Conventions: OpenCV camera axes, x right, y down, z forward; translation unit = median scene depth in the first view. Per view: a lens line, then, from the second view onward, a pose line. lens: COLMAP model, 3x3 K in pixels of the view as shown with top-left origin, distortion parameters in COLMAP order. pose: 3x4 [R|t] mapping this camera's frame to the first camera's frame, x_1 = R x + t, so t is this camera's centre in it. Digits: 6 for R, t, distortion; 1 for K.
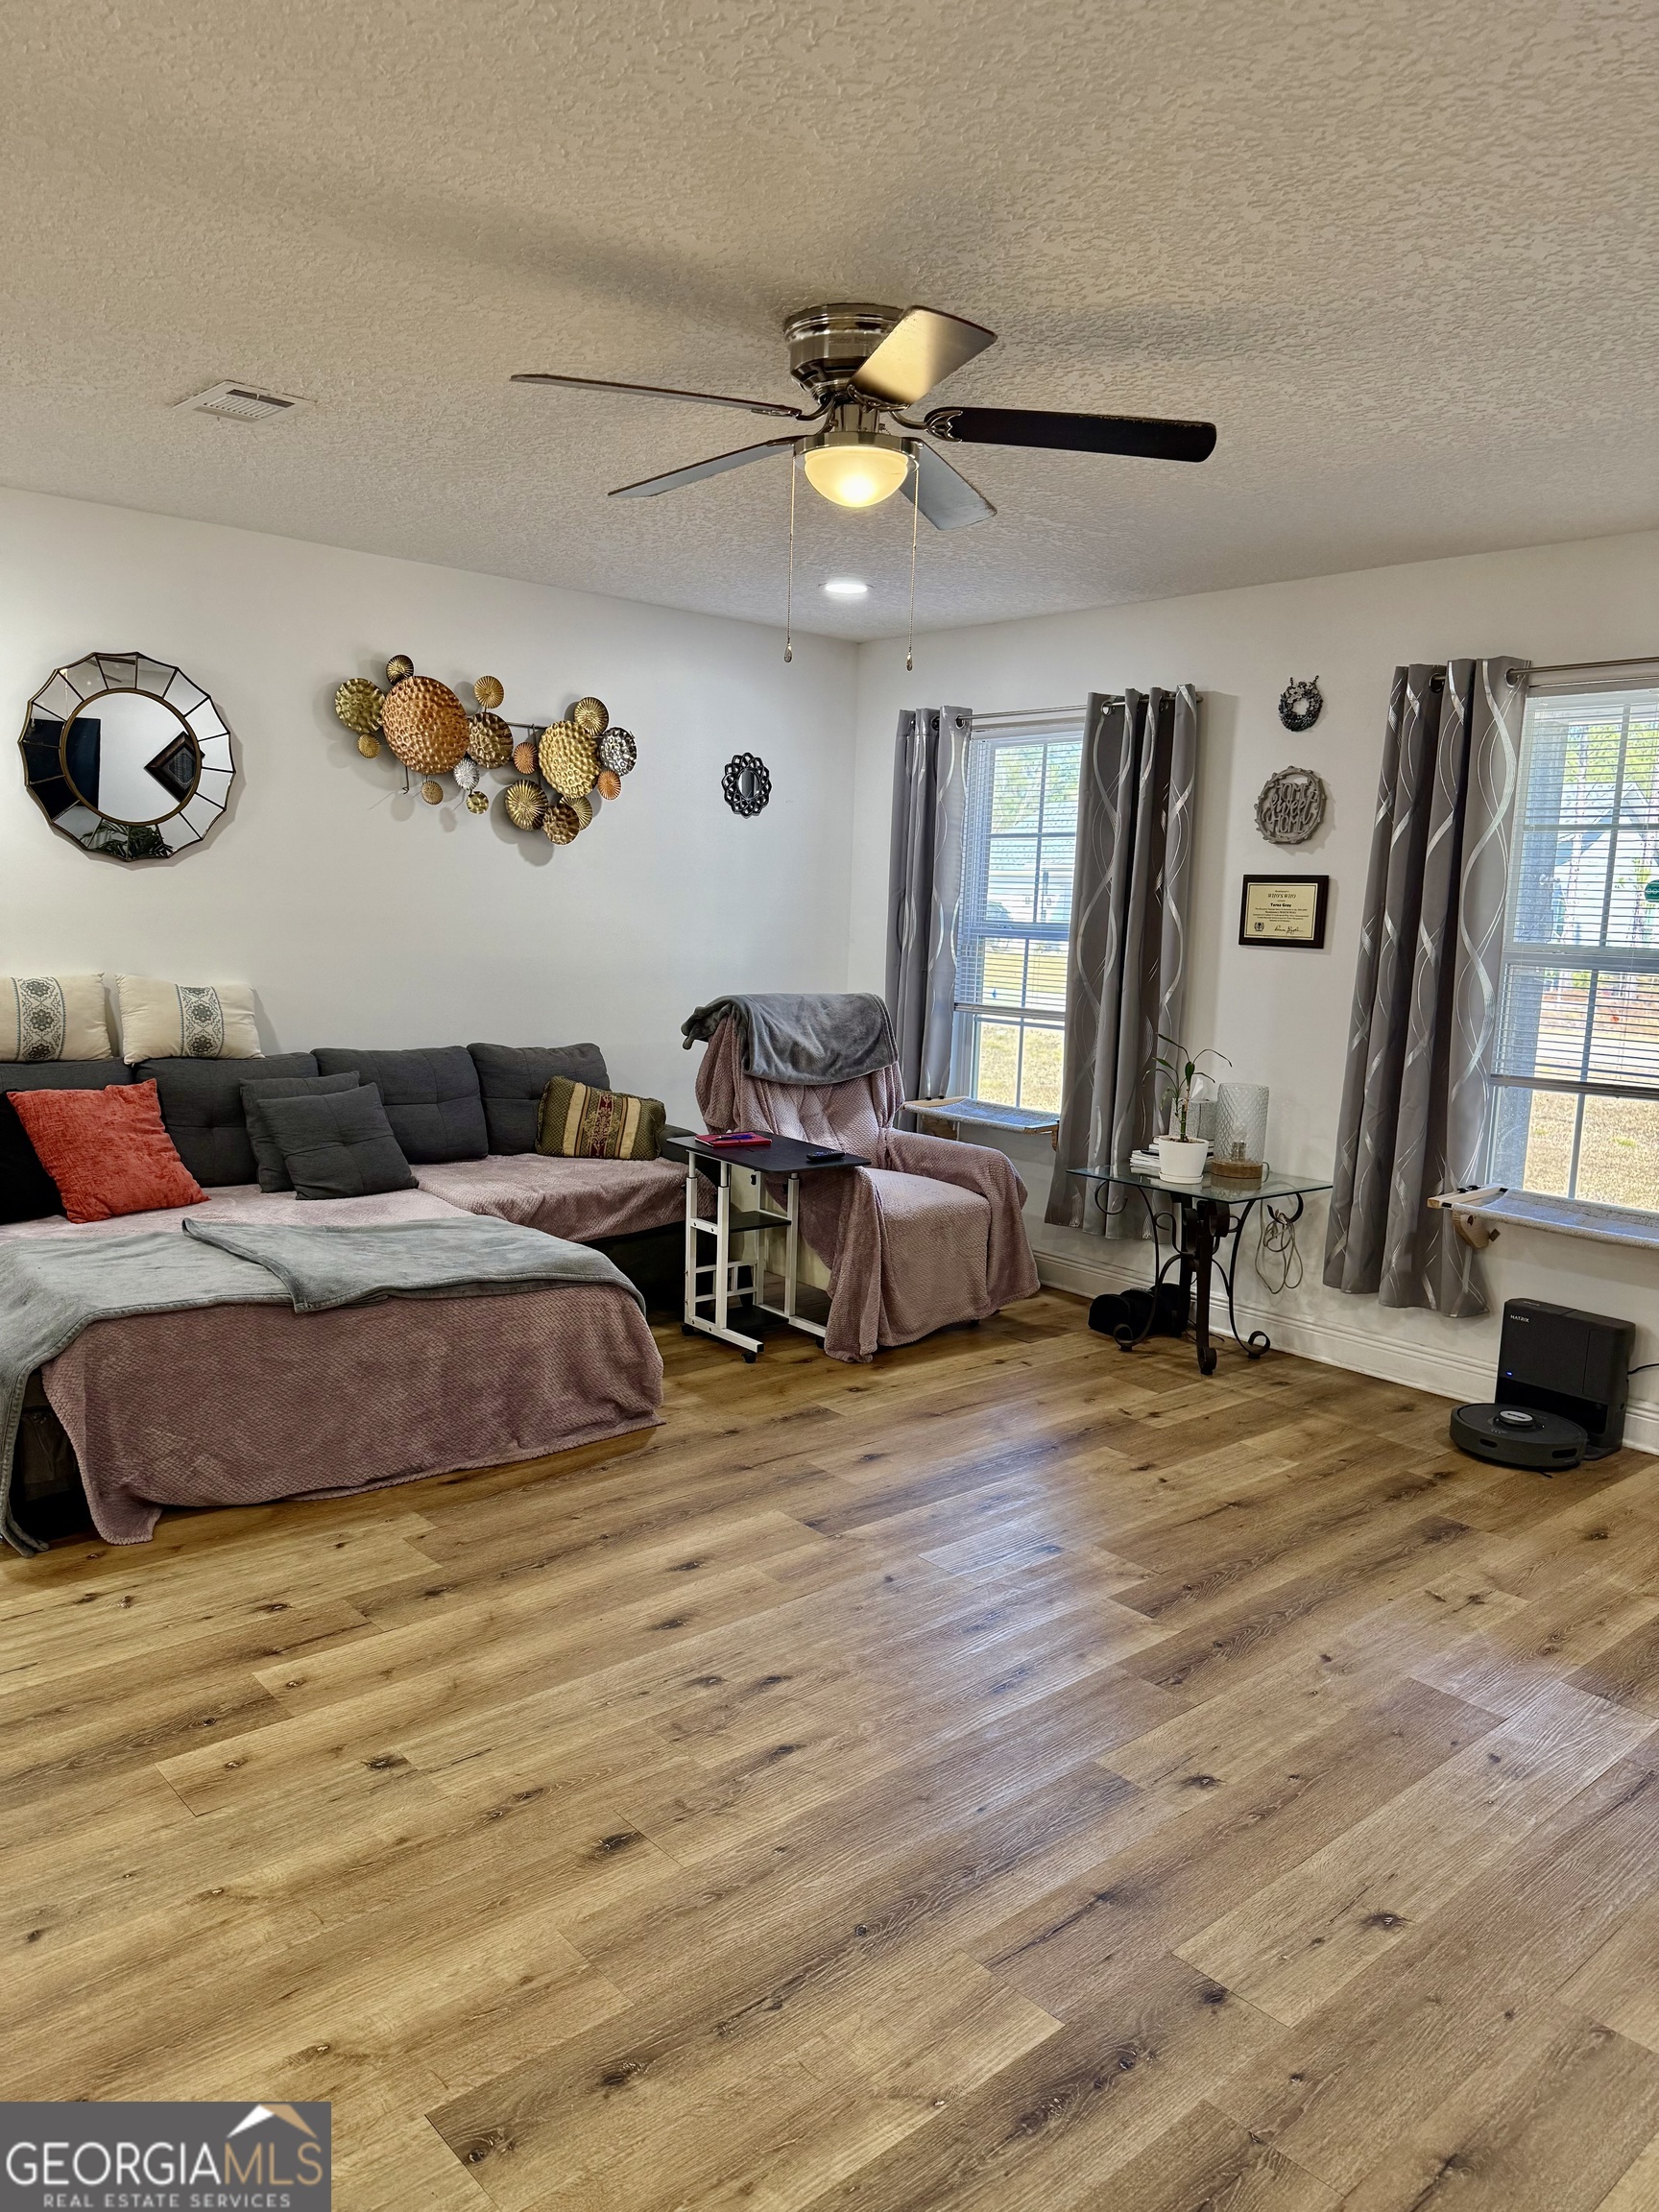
lens RADIAL K [[1544.5, 0, 823.0], [0, 1544.5, 1109.6], [0, 0, 1]] dist [0.023124, -0.040693]
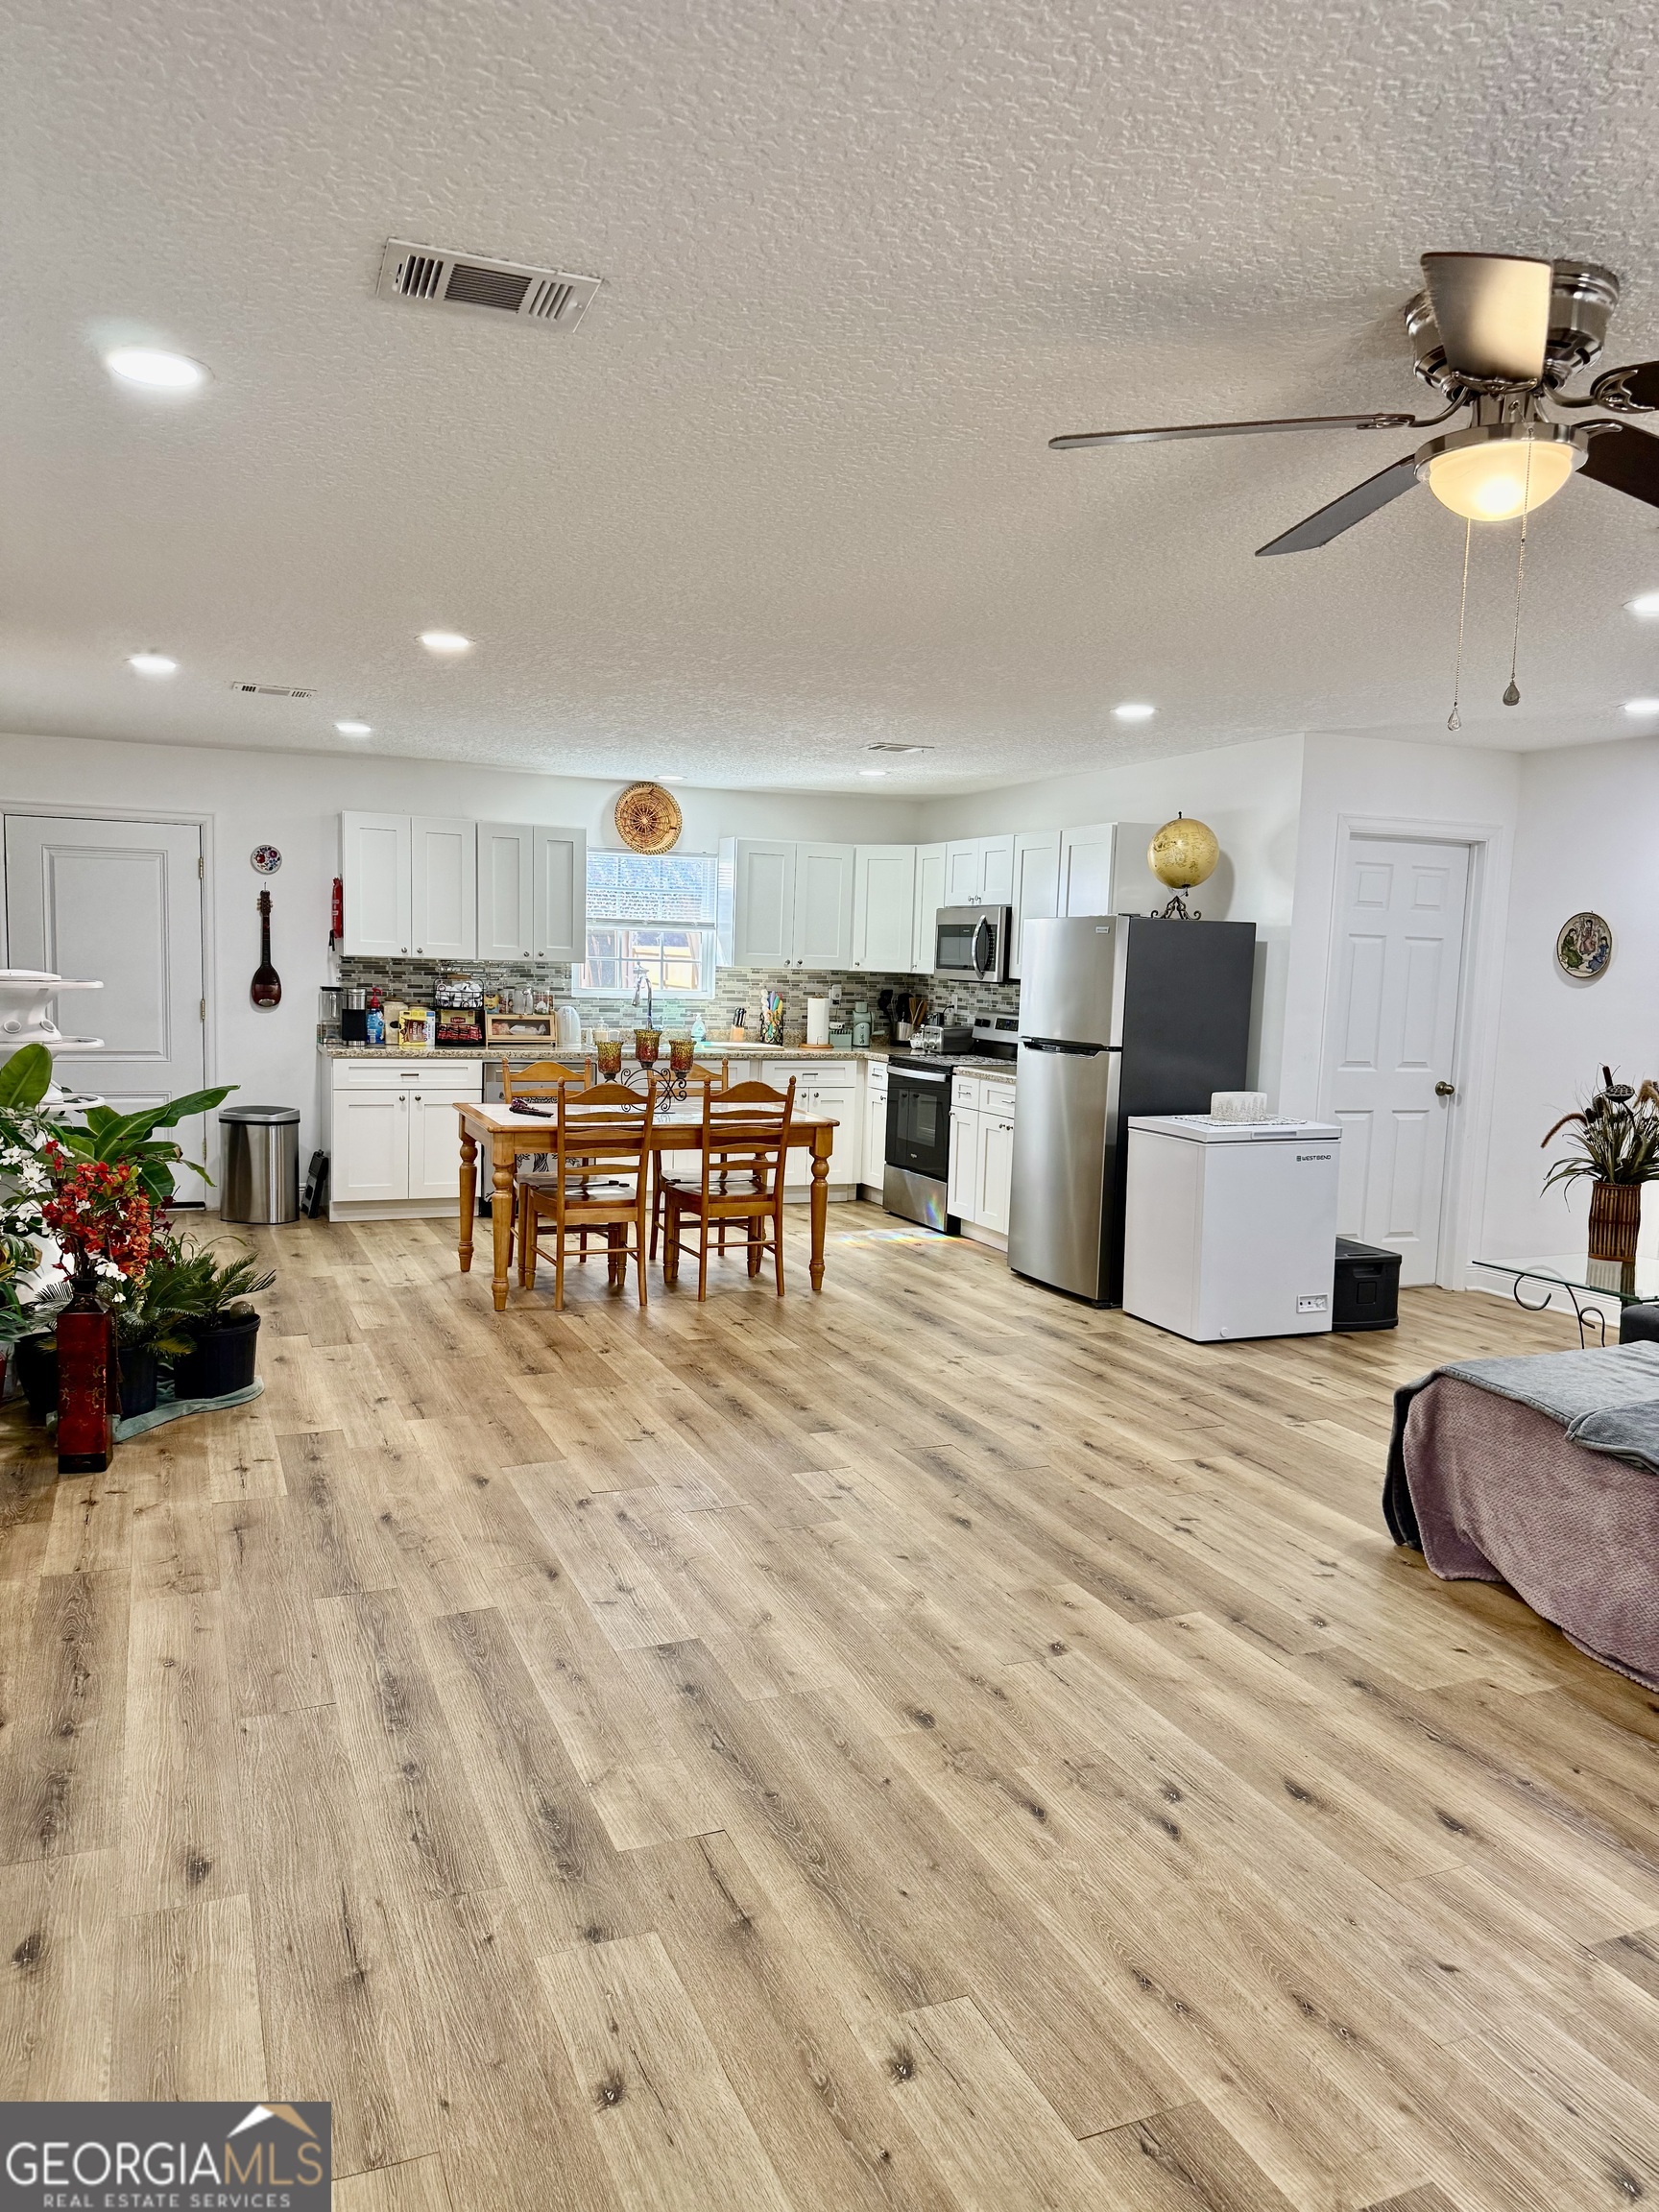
lens RADIAL K [[1544.5, 0, 830.4], [0, 1544.5, 1103.1], [0, 0, 1]] dist [0.023124, -0.040693]
pose [[-0.306393, 0.055358, -0.950294, 0.739024], [-0.169928, 0.979091, 0.111823, -0.111202], [0.936615, 0.195744, -0.290580, 0.809662]]
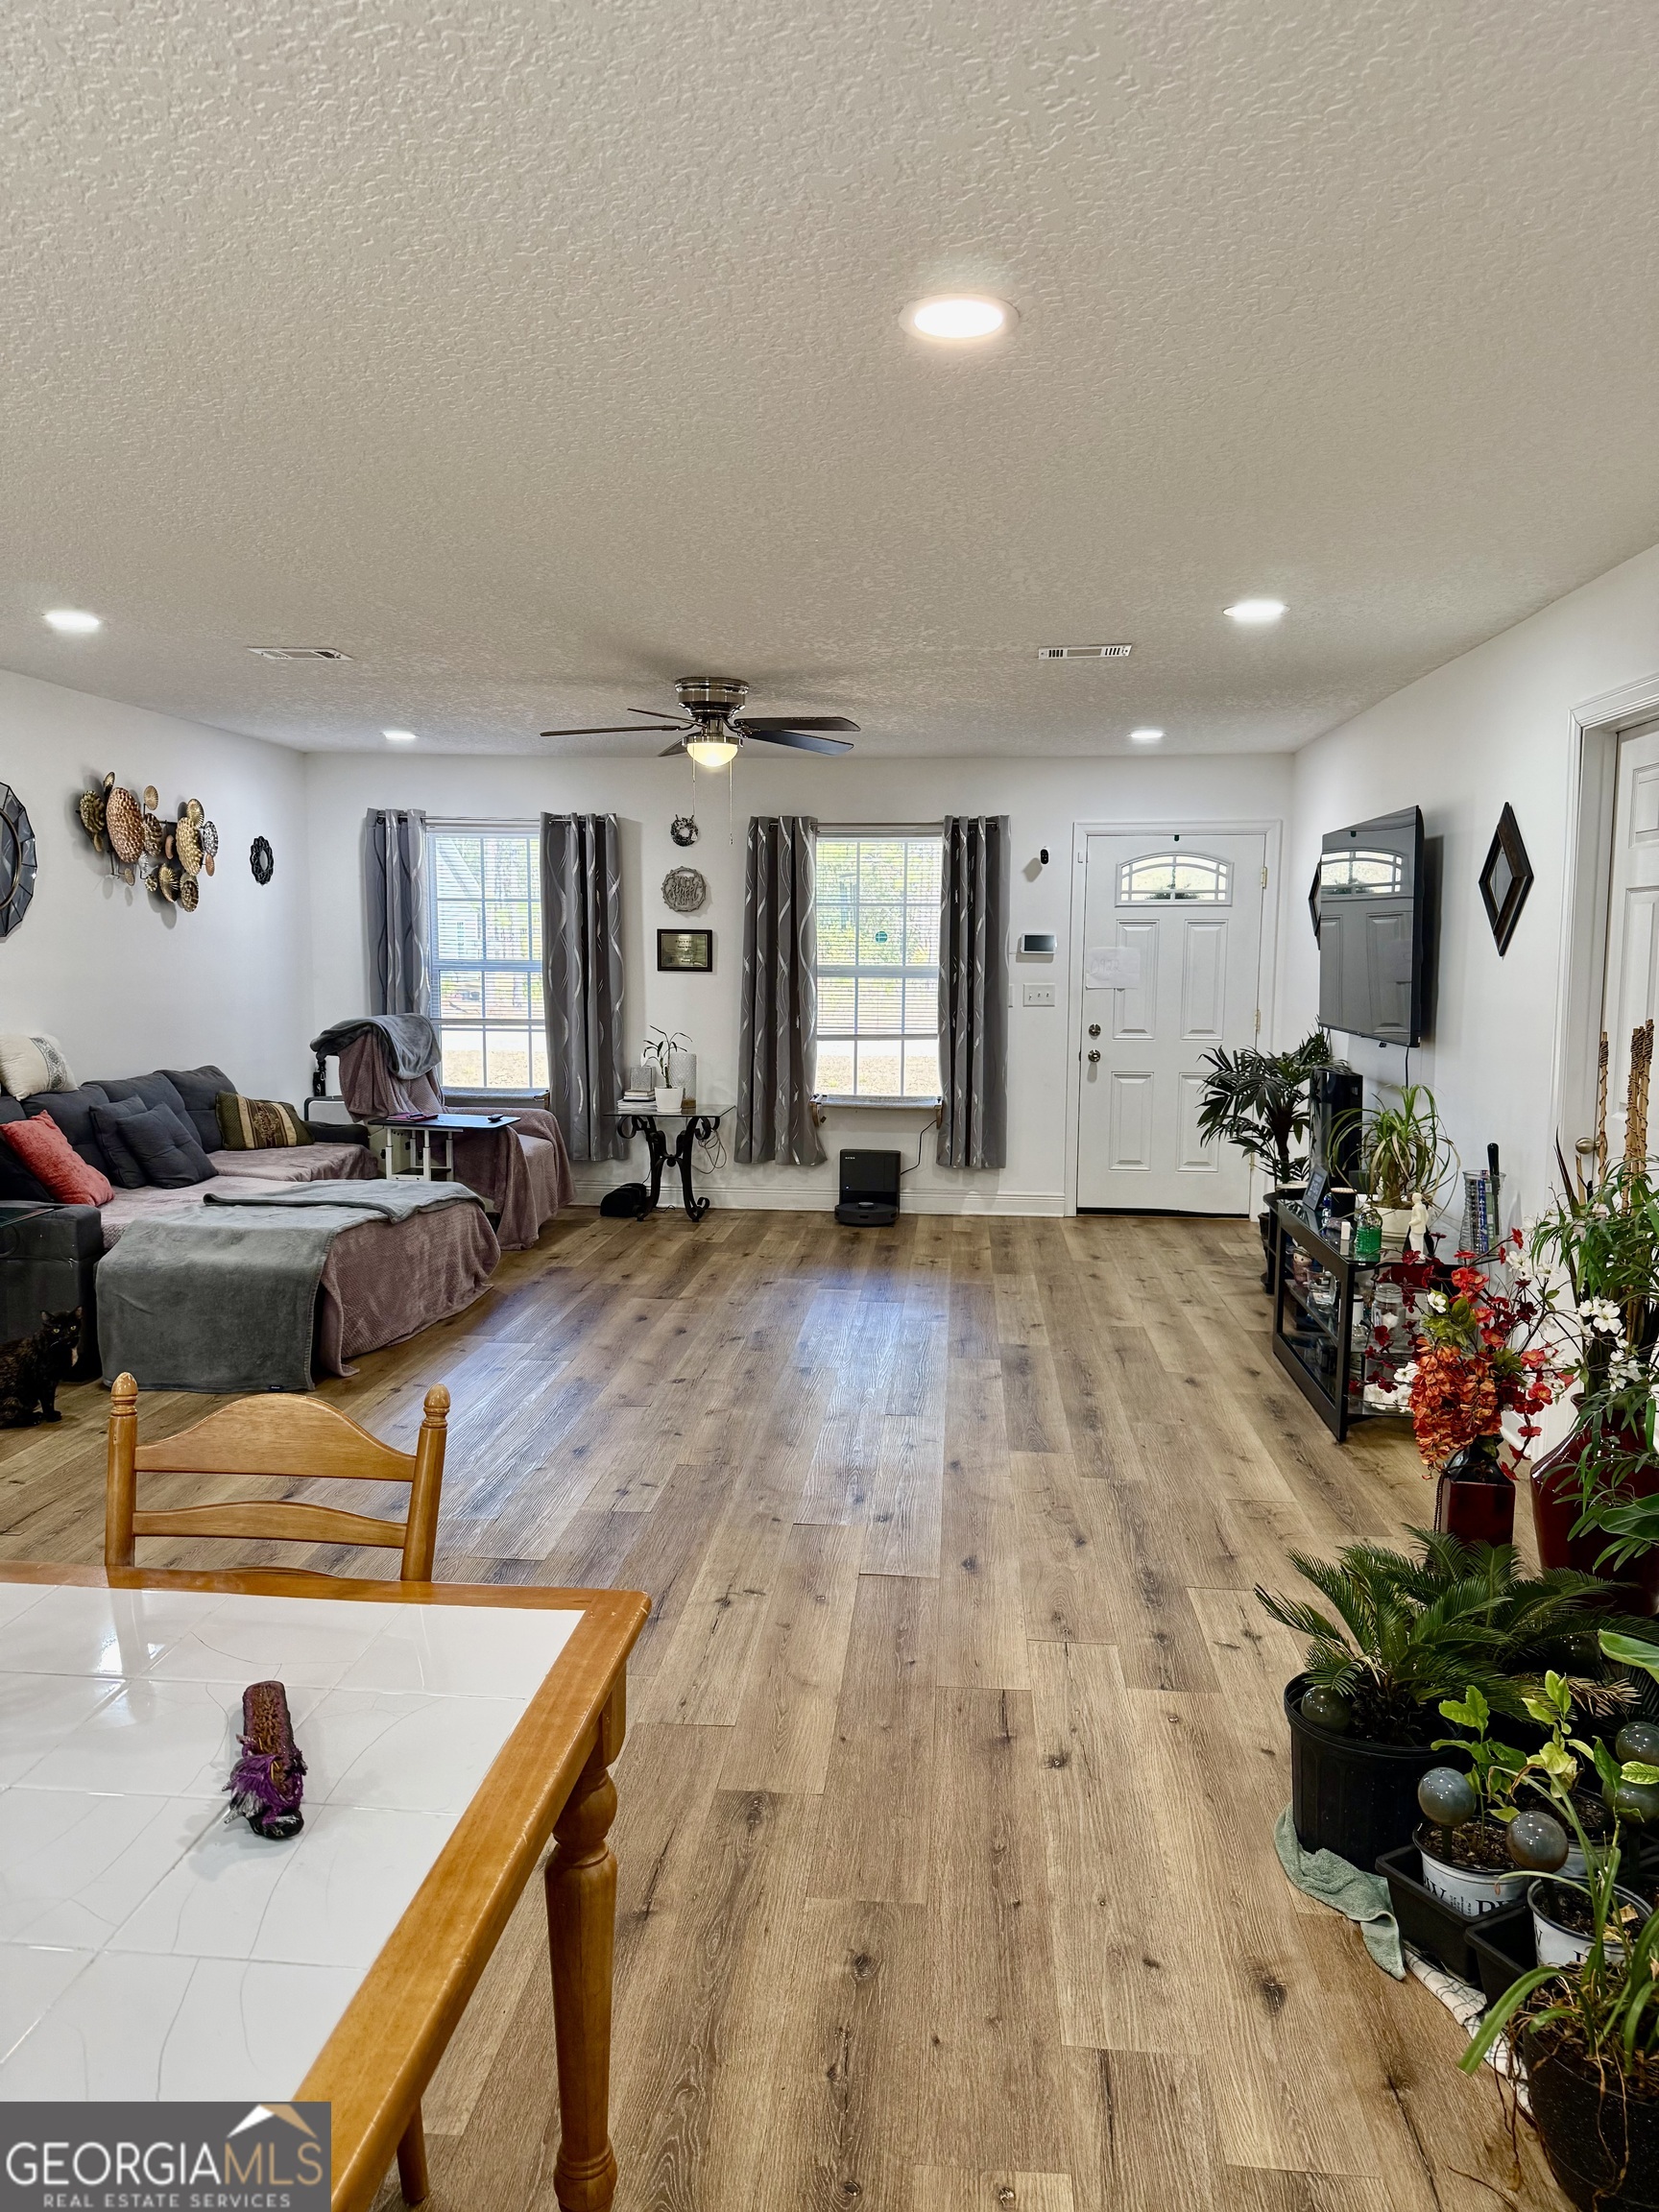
lens RADIAL K [[1544.5, 0, 828.9], [0, 1544.5, 1101.4], [0, 0, 1]] dist [0.023124, -0.040693]
pose [[0.719970, -0.096079, 0.687322, -1.107438], [0.106755, 0.993916, 0.027112, 0.010772], [-0.685745, 0.053855, 0.725846, -0.478654]]
